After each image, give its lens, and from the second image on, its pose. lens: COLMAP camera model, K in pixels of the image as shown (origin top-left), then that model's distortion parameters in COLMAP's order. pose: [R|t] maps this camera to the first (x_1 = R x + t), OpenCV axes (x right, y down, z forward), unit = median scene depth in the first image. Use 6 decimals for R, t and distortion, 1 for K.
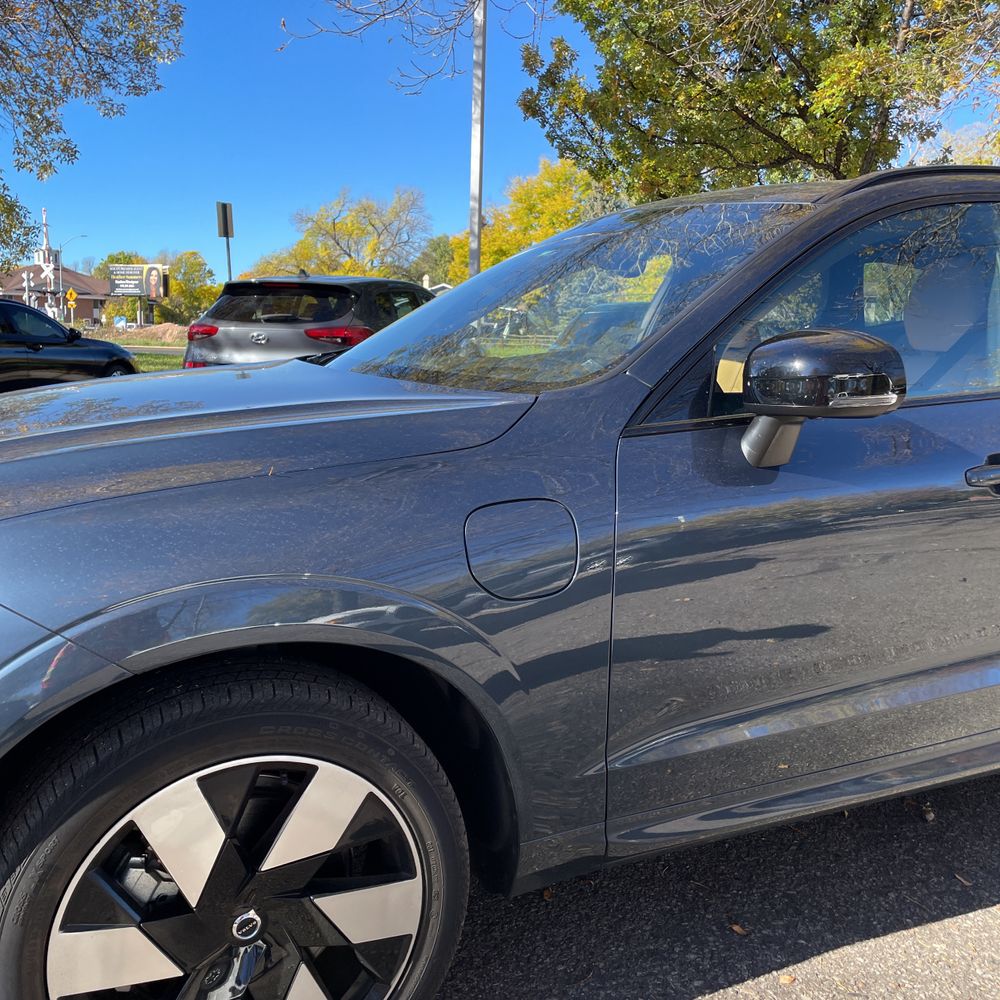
lens RADIAL K [[1021.6, 0, 484.7], [0, 1021.6, 483.2], [0, 0, 1]] dist [0.027958, 0.000000]
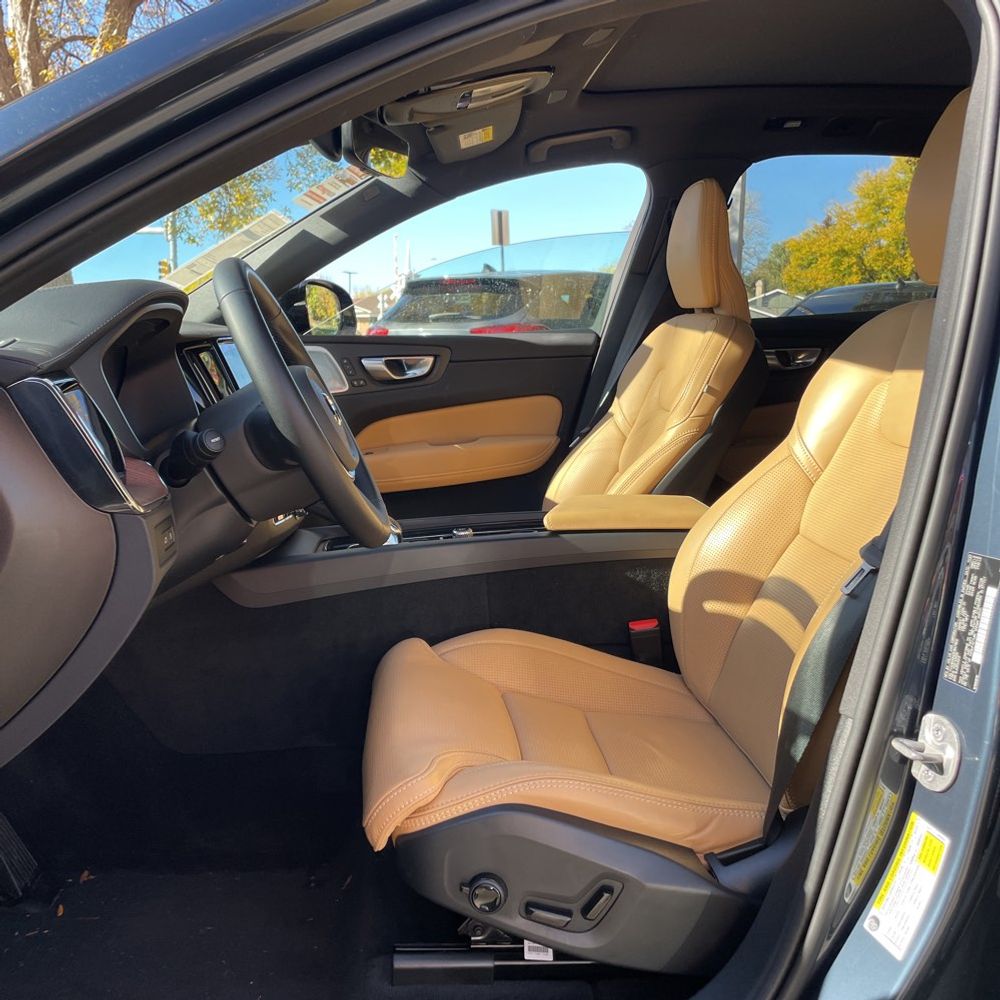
lens RADIAL K [[1021.6, 0, 500.5], [0, 1021.6, 491.4], [0, 0, 1]] dist [0.027958, 0.000000]
pose [[0.950388, 0.023211, -0.310200, 0.066975], [-0.024481, 0.999700, -0.000200, -0.004203], [0.310103, 0.007784, 0.950671, 0.080811]]
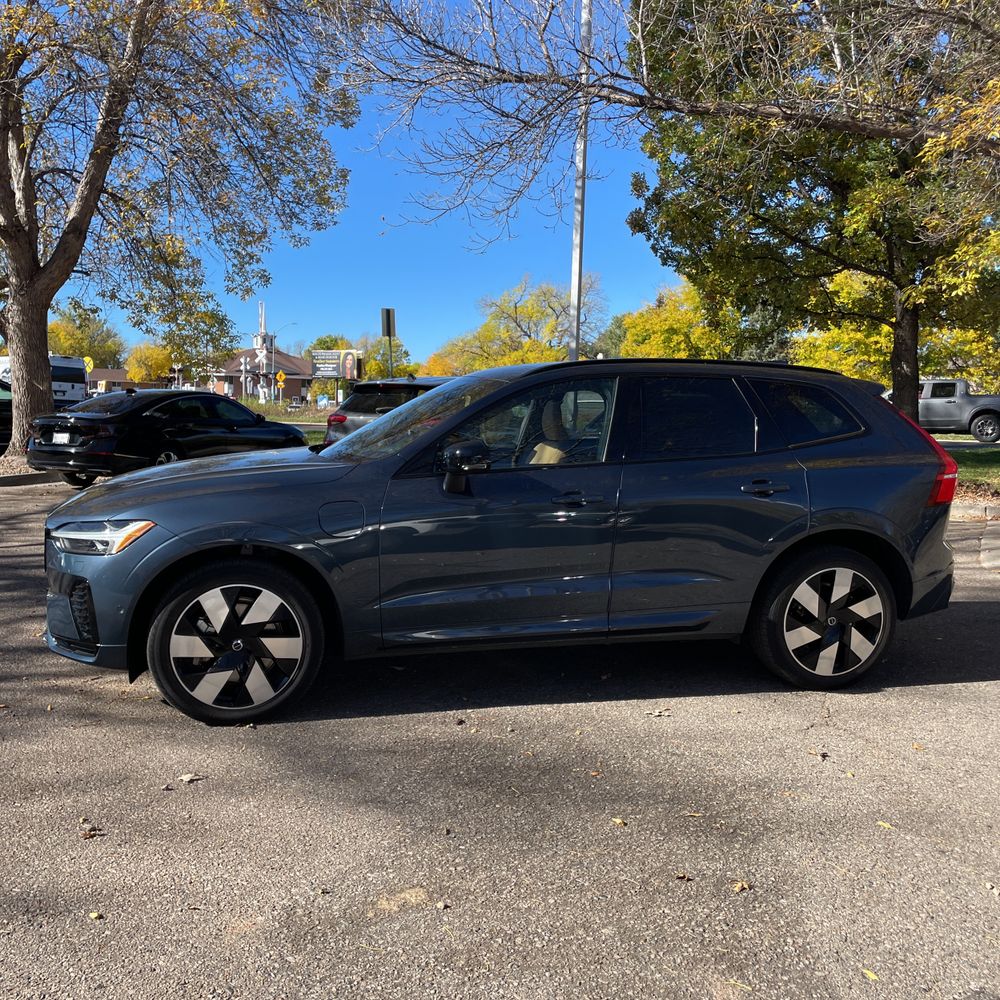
lens RADIAL K [[1021.6, 0, 493.4], [0, 1021.6, 463.5], [0, 0, 1]] dist [0.027958, 0.000000]
pose [[0.984296, 0.003888, -0.176484, 0.096269], [-0.019779, 0.995891, -0.088372, 0.015836], [0.175415, 0.090475, 0.980328, -0.170558]]
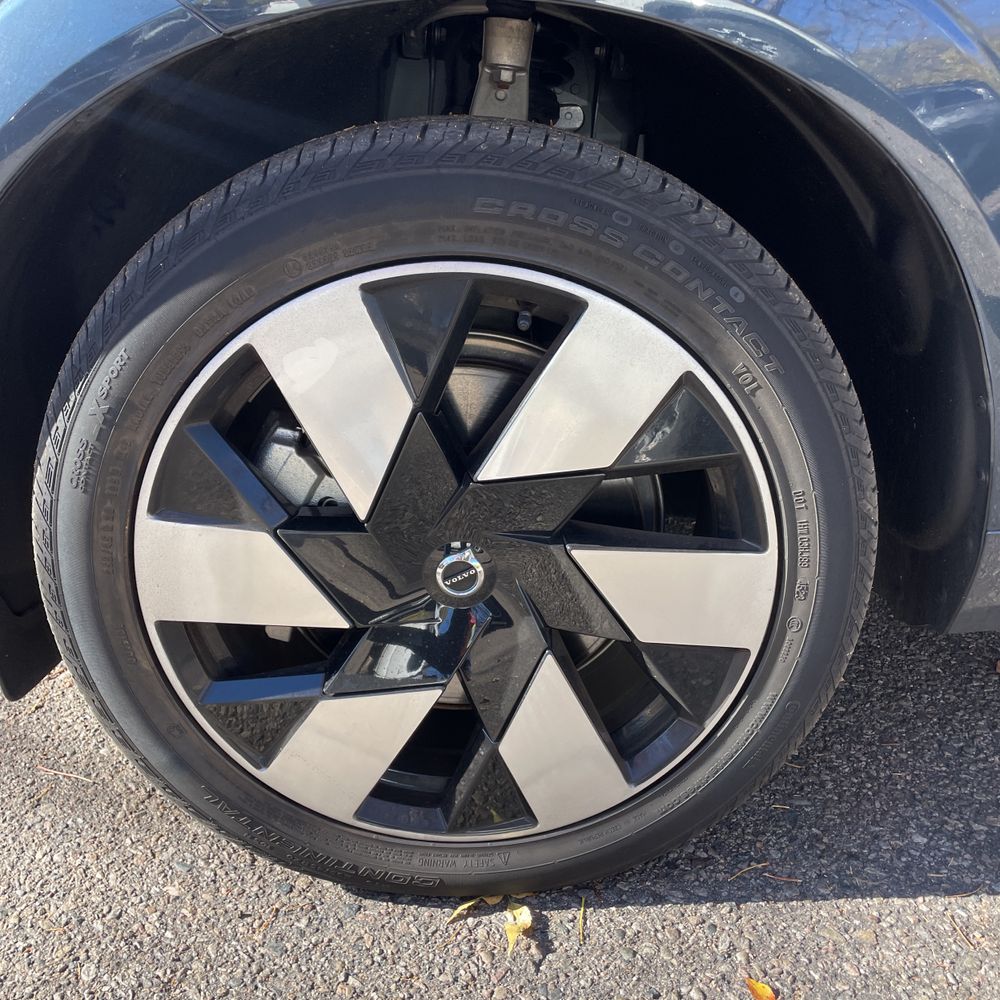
lens RADIAL K [[1021.6, 0, 498.3], [0, 1021.6, 508.3], [0, 0, 1]] dist [0.027958, 0.000000]
pose [[0.919508, 0.122912, -0.373359, 0.000137], [-0.040488, 0.974417, 0.221072, 0.025896], [0.390980, -0.188161, 0.900961, 0.048235]]
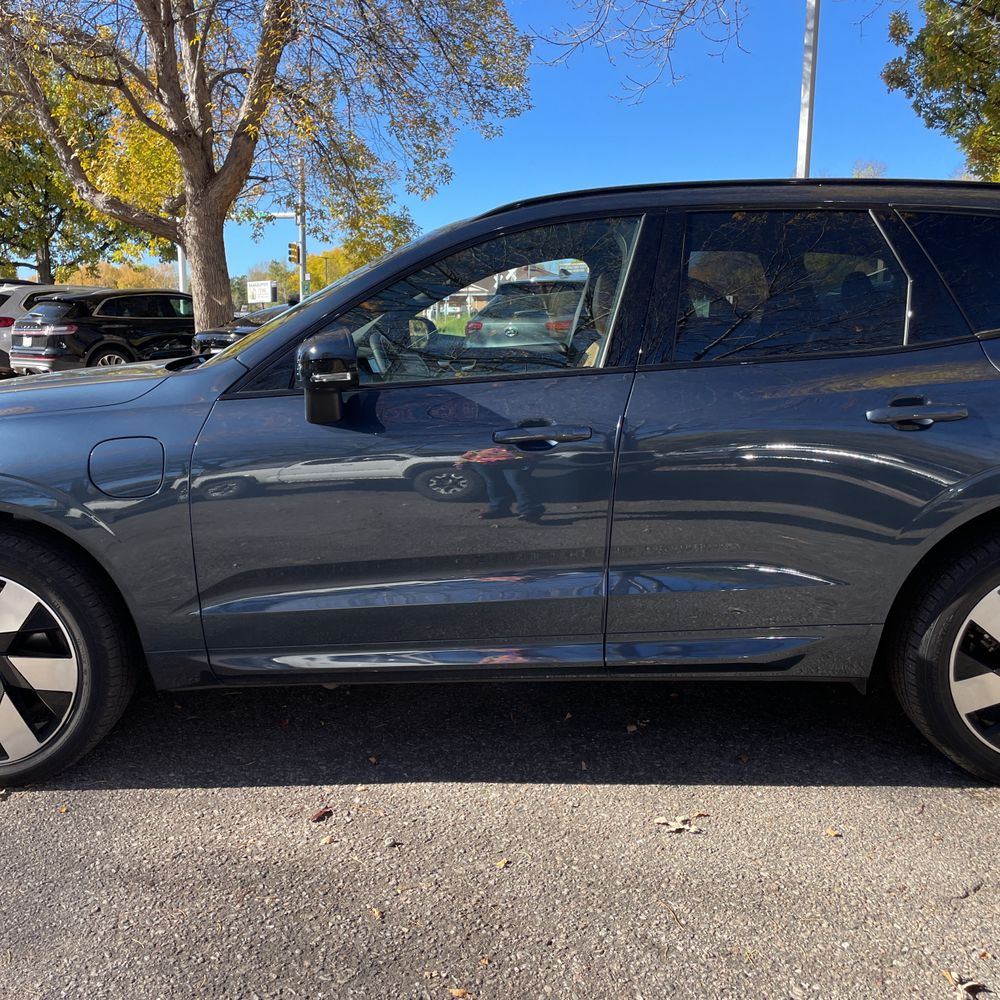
lens RADIAL K [[1021.6, 0, 492.9], [0, 1021.6, 473.4], [0, 0, 1]] dist [0.027958, 0.000000]
pose [[0.905322, 0.034353, -0.423334, 0.131743], [-0.033580, 0.999393, 0.009285, 0.004203], [0.423396, 0.005809, 0.905926, -0.025299]]
